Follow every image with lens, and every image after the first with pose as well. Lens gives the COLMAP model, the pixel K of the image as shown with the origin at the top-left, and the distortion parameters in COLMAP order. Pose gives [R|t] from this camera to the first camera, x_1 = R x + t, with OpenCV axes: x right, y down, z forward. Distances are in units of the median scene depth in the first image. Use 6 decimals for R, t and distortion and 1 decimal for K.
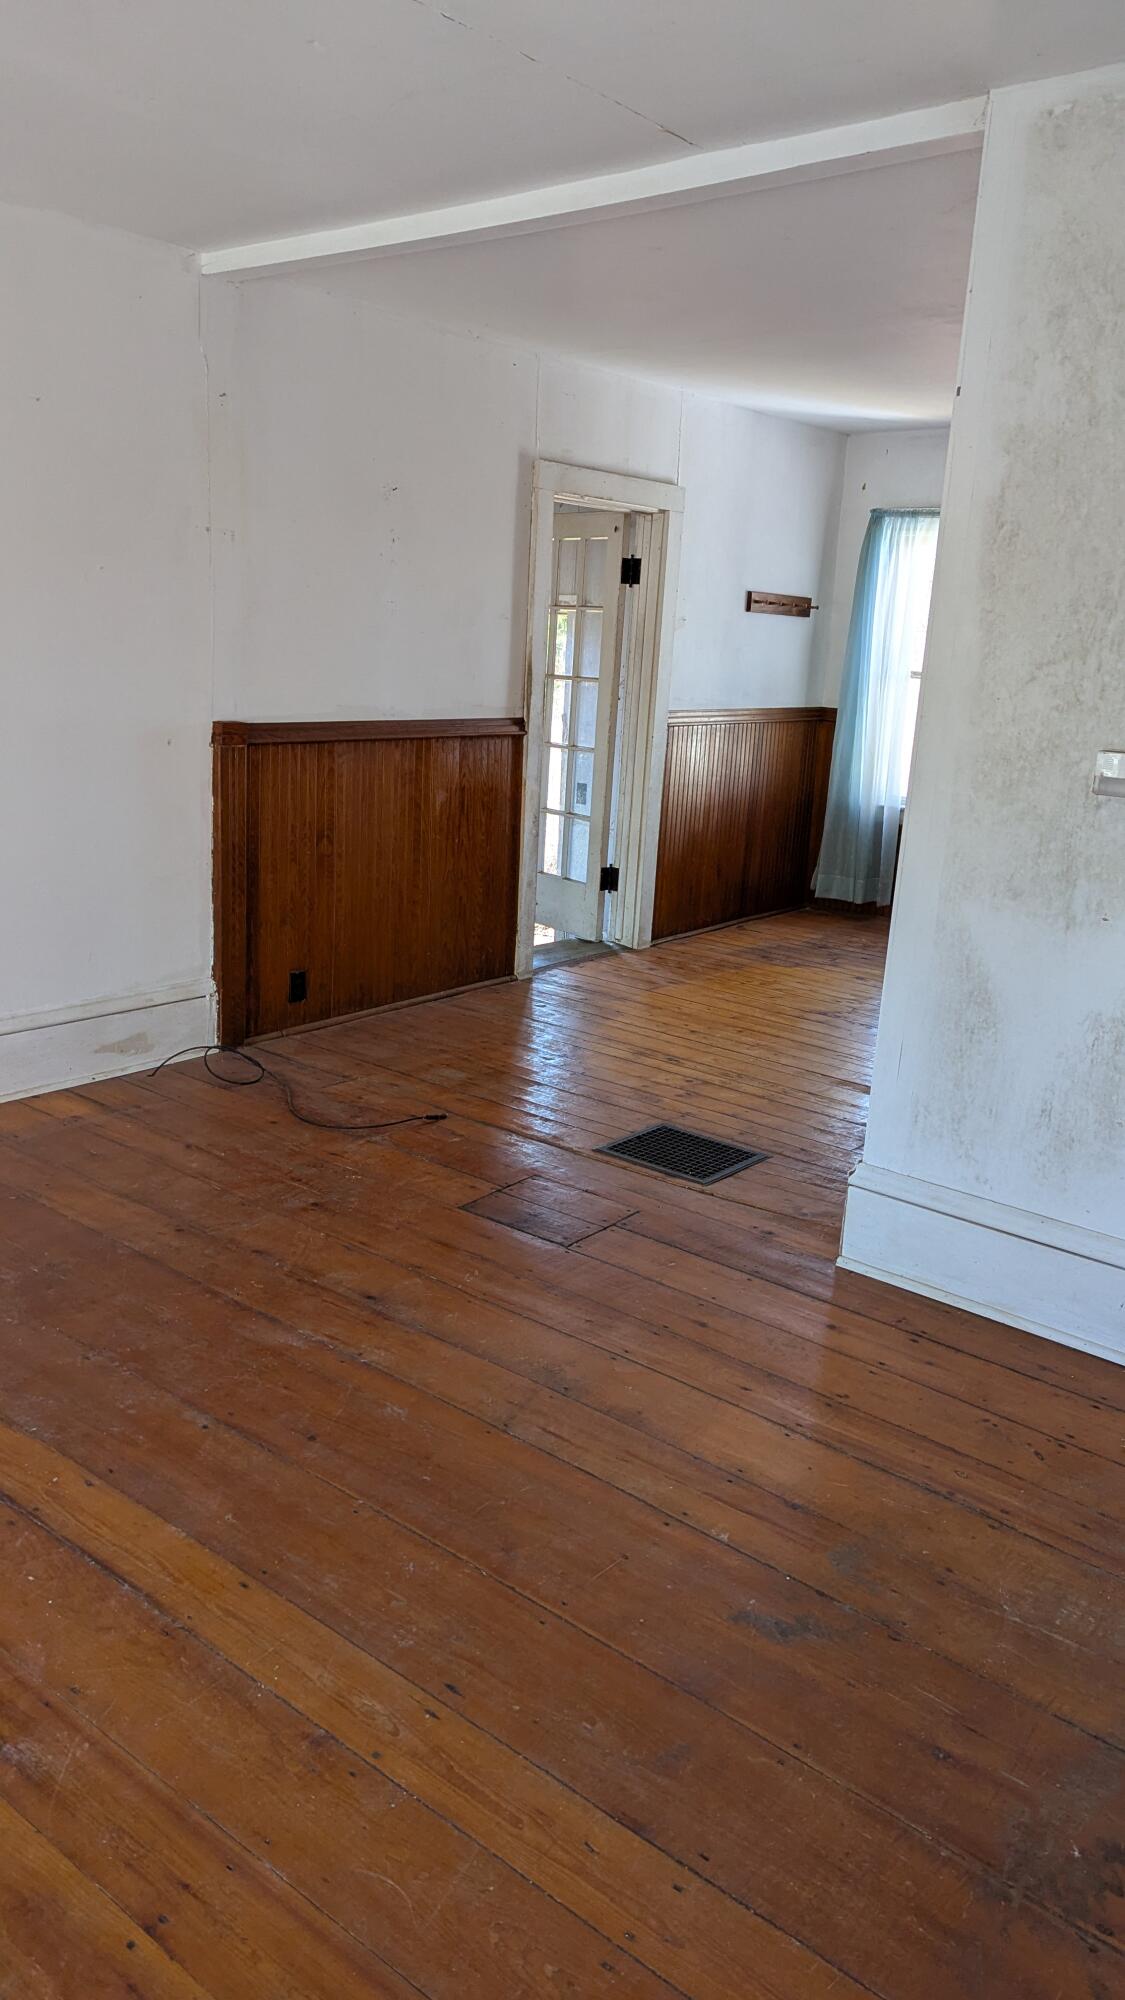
lens RADIAL K [[1409.6, 0, 583.3], [0, 1409.6, 975.9], [0, 0, 1]] dist [0.060533, -0.049117]
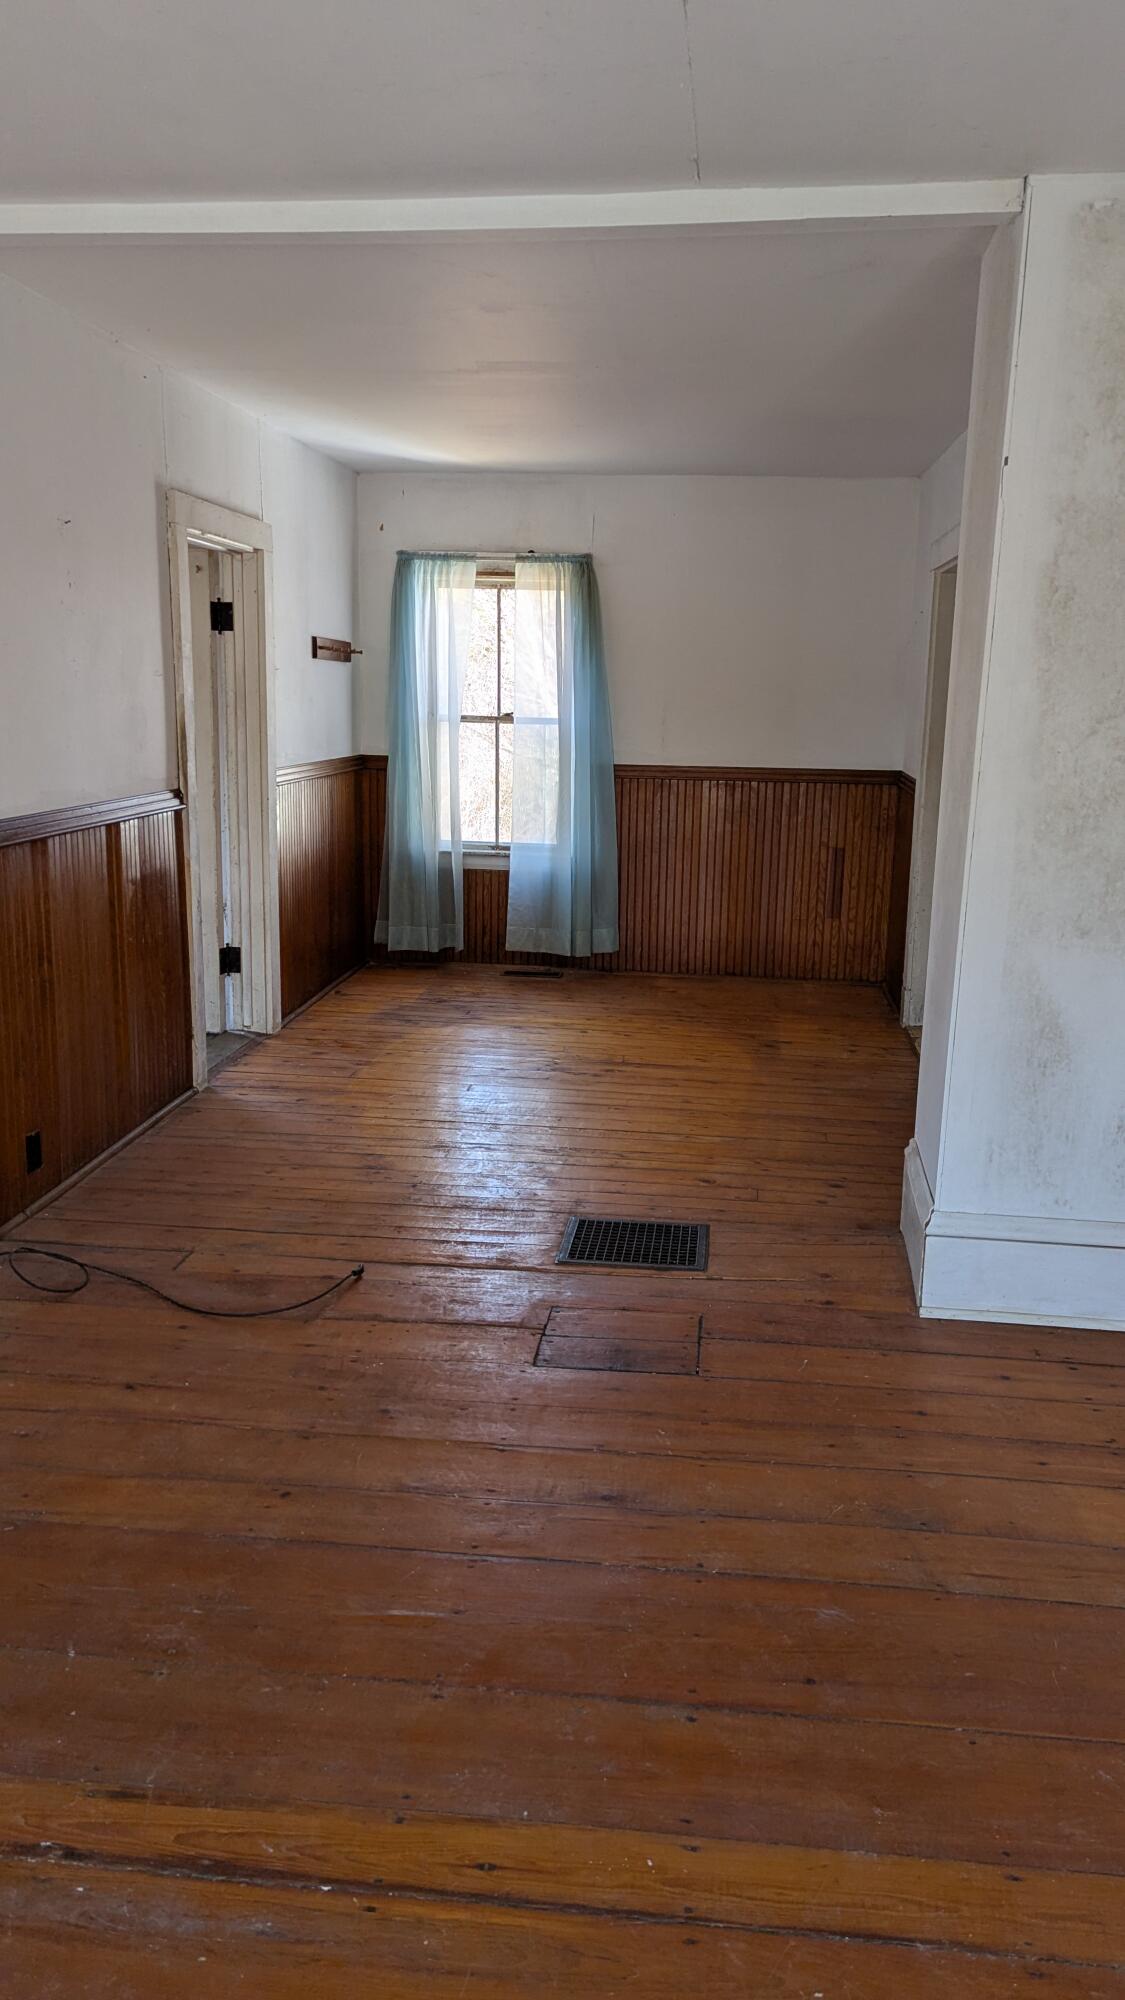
lens RADIAL K [[1409.6, 0, 562.9], [0, 1409.6, 998.4], [0, 0, 1]] dist [0.060533, -0.049117]
pose [[0.846539, -0.145402, 0.512084, -0.522074], [0.146828, 0.988434, 0.037933, -0.095849], [-0.511677, 0.043076, 0.858097, 0.254221]]
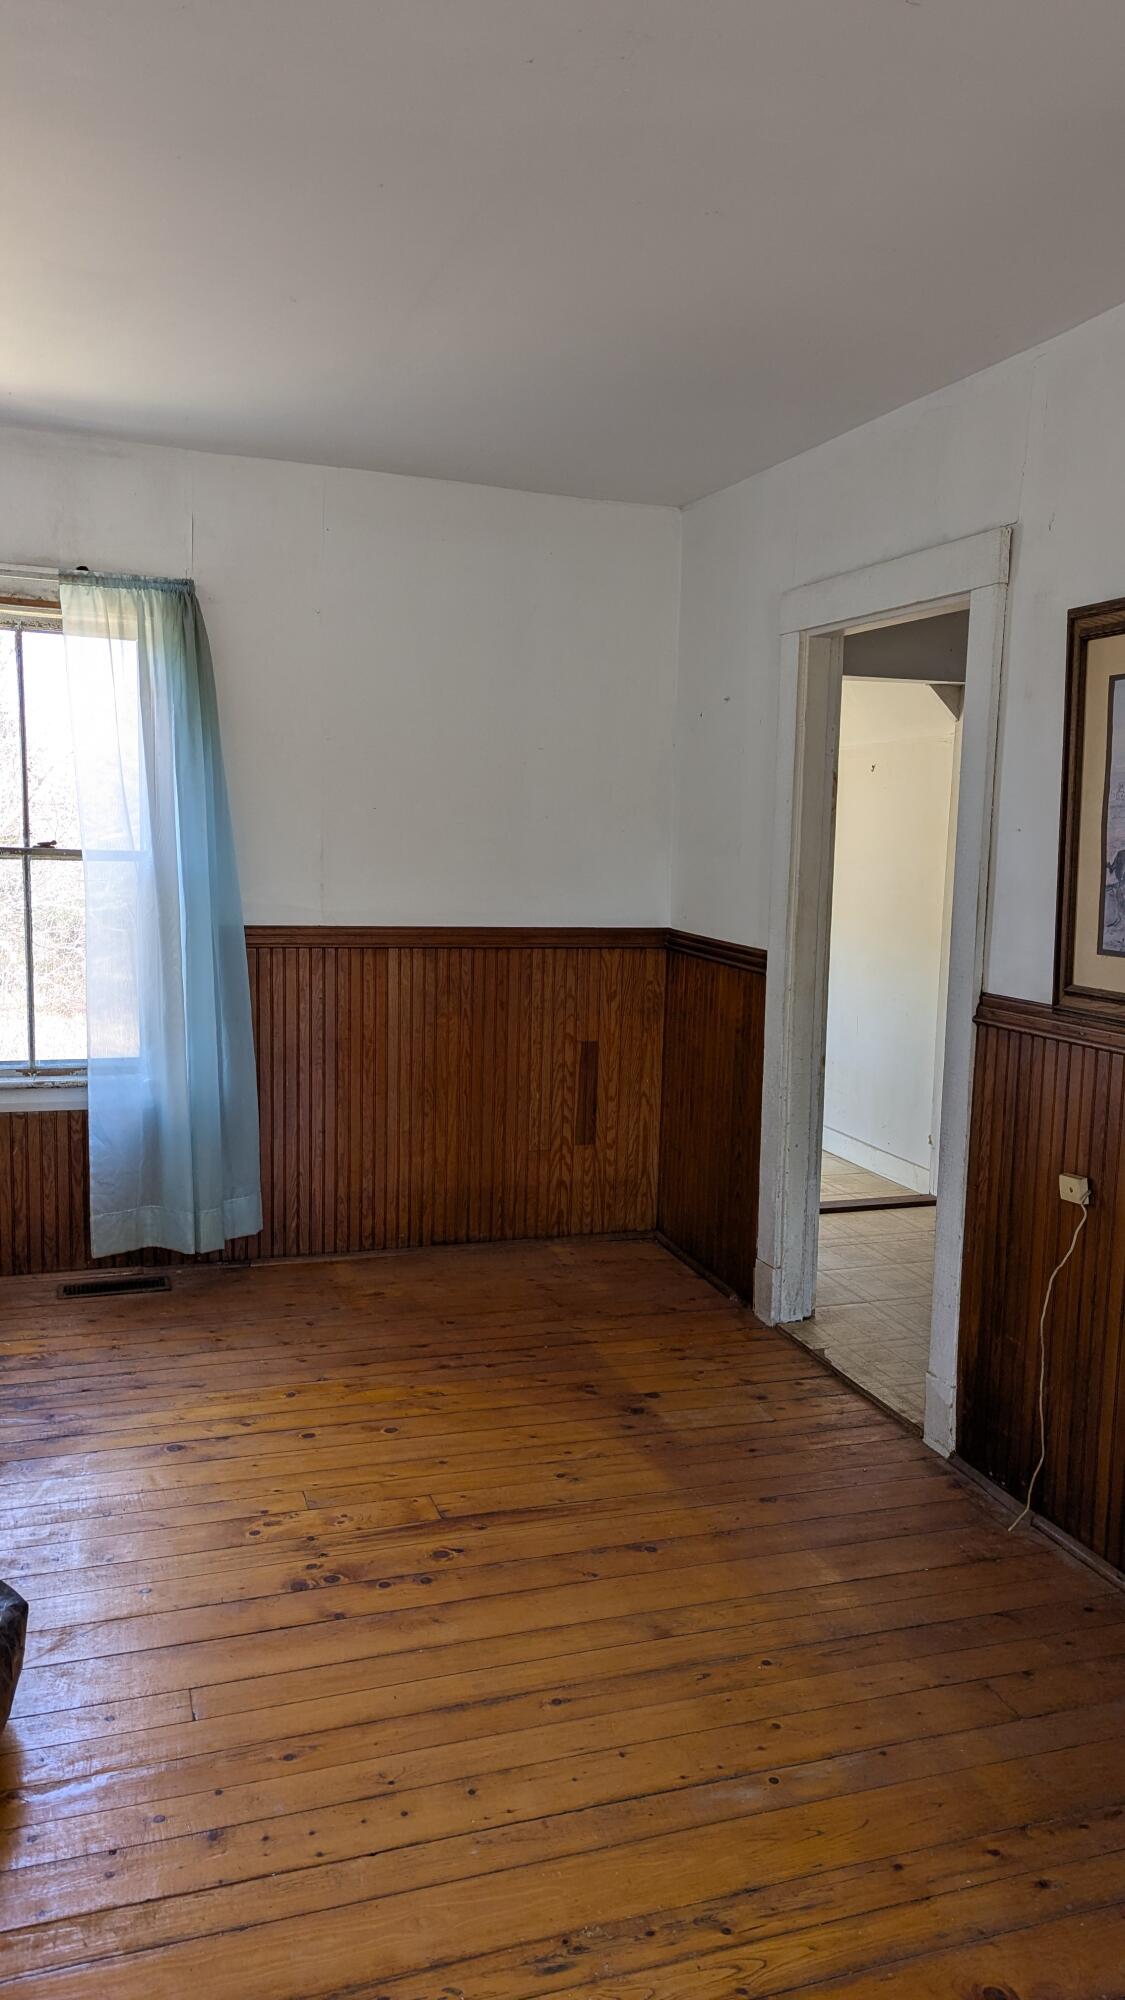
lens RADIAL K [[1409.6, 0, 567.9], [0, 1409.6, 1011.3], [0, 0, 1]] dist [0.060533, -0.049117]
pose [[0.523044, -0.151450, 0.838742, -0.256103], [0.196185, 0.979054, 0.054444, -0.290988], [-0.829419, 0.136071, 0.541801, 1.097925]]
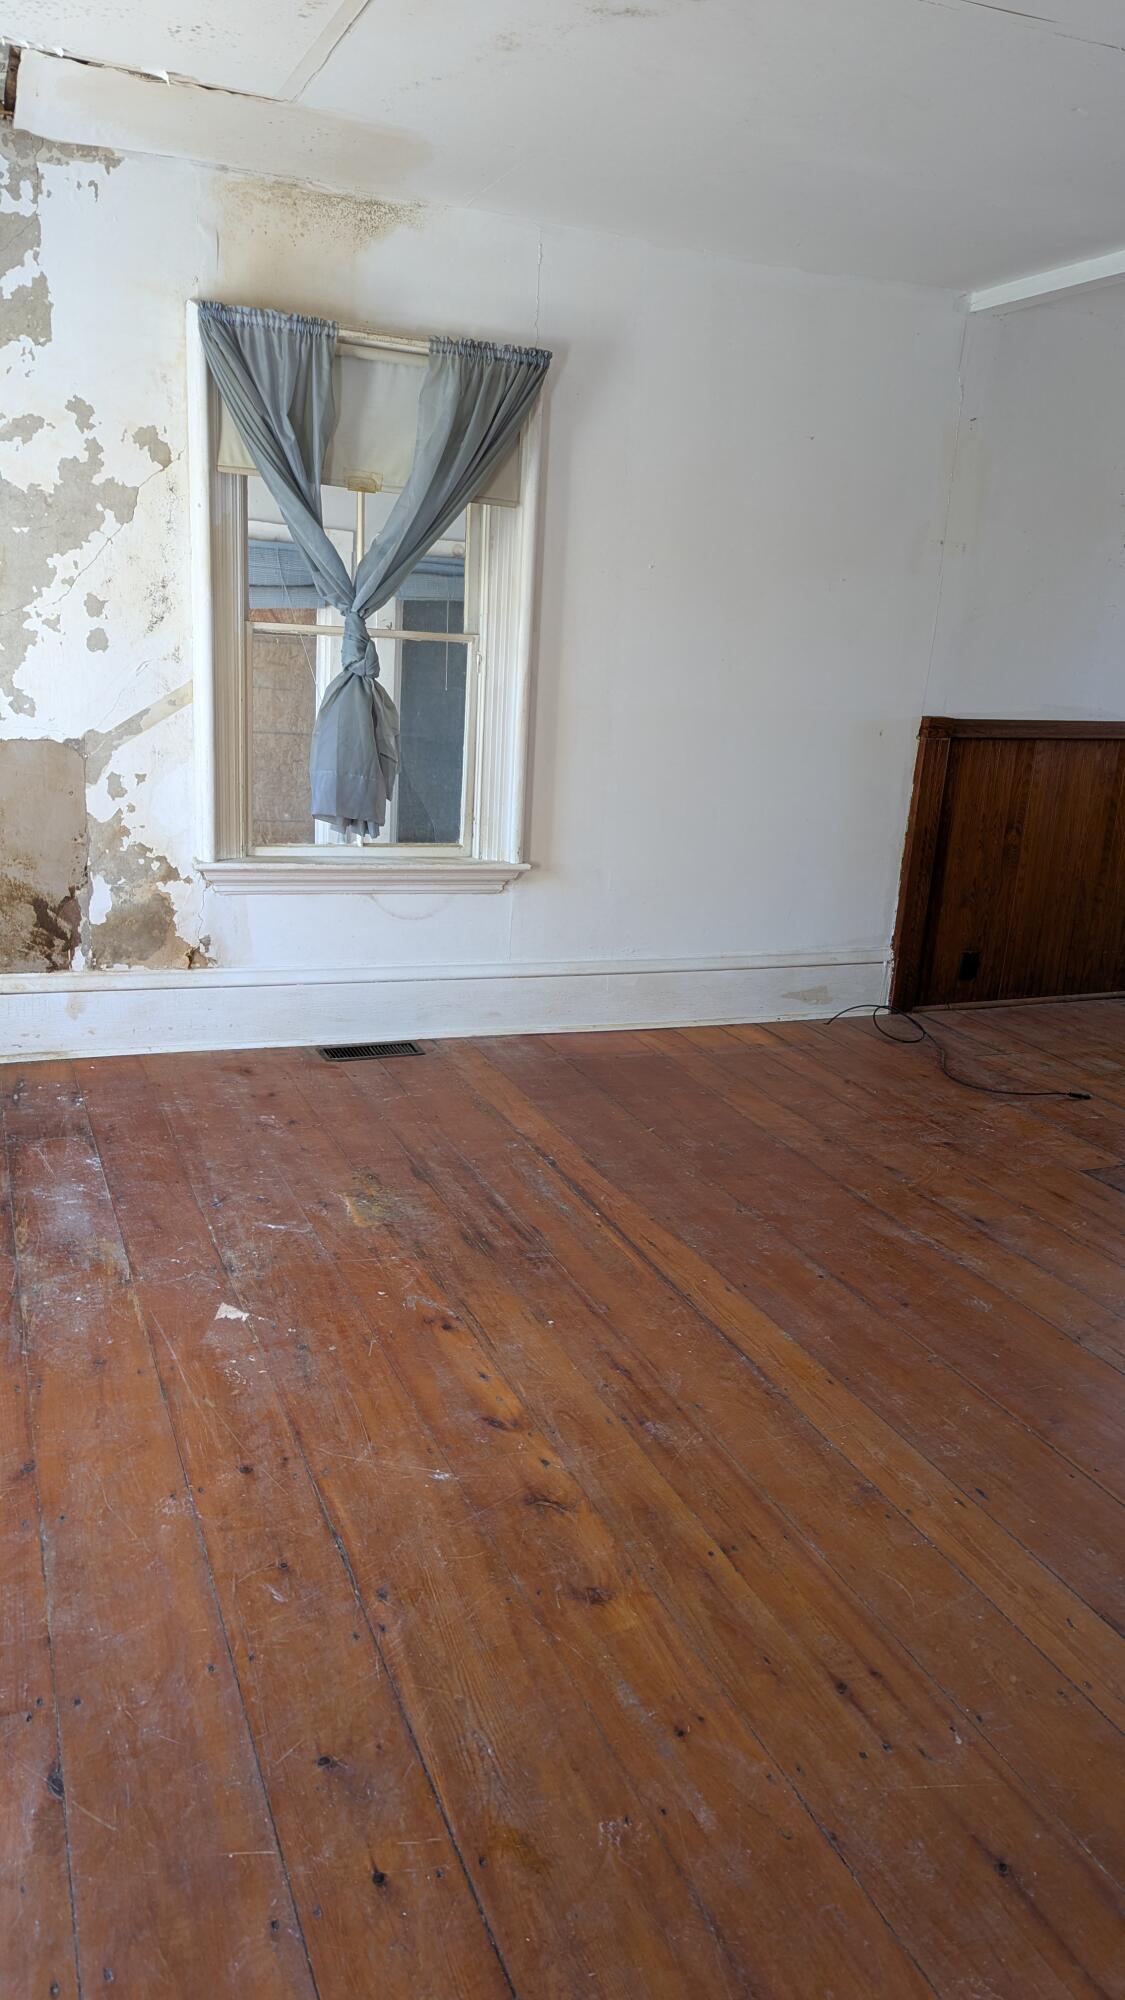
lens RADIAL K [[1409.6, 0, 562.5], [0, 1409.6, 1001.3], [0, 0, 1]] dist [0.060533, -0.049117]
pose [[0.869027, 0.126438, -0.478337, 0.073498], [-0.123341, 0.991635, 0.038034, 0.047712], [0.479144, 0.025946, 0.877353, -0.144408]]
